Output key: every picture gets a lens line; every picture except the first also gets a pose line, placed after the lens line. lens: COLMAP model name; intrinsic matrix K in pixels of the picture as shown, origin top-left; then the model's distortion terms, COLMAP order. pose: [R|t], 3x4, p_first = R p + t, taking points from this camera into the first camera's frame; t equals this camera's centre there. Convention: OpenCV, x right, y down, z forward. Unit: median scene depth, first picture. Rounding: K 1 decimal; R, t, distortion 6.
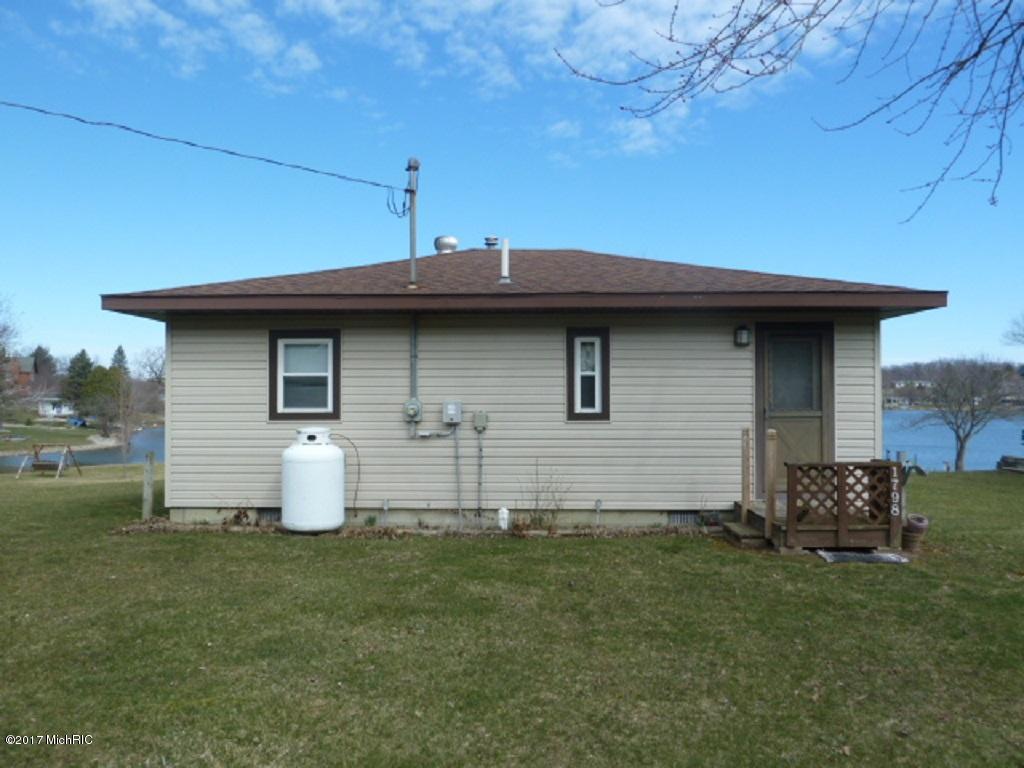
lens RADIAL K [[767.0, 0, 522.5], [0, 767.0, 406.5], [0, 0, 1]] dist [-0.032700, 0.014225]
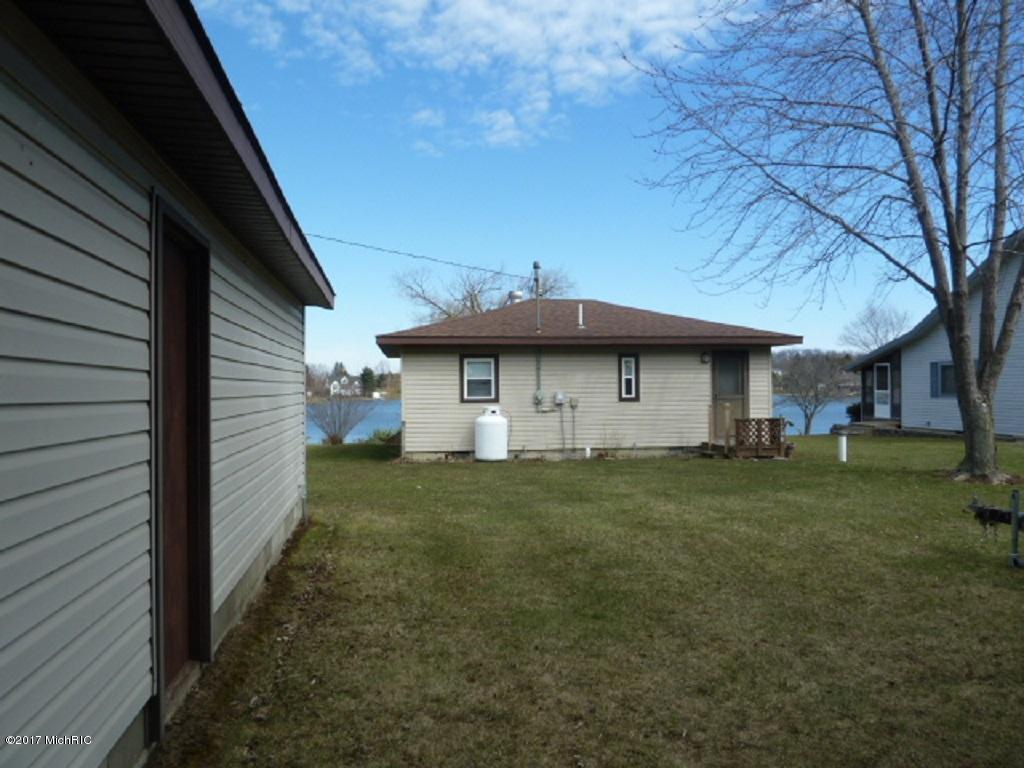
lens RADIAL K [[767.0, 0, 516.2], [0, 767.0, 388.5], [0, 0, 1]] dist [-0.032700, 0.014225]
pose [[0.986197, -0.008829, 0.165338, -0.511940], [0.010598, 0.999896, -0.009817, 0.001639], [-0.165234, 0.011434, 0.986188, -0.852318]]
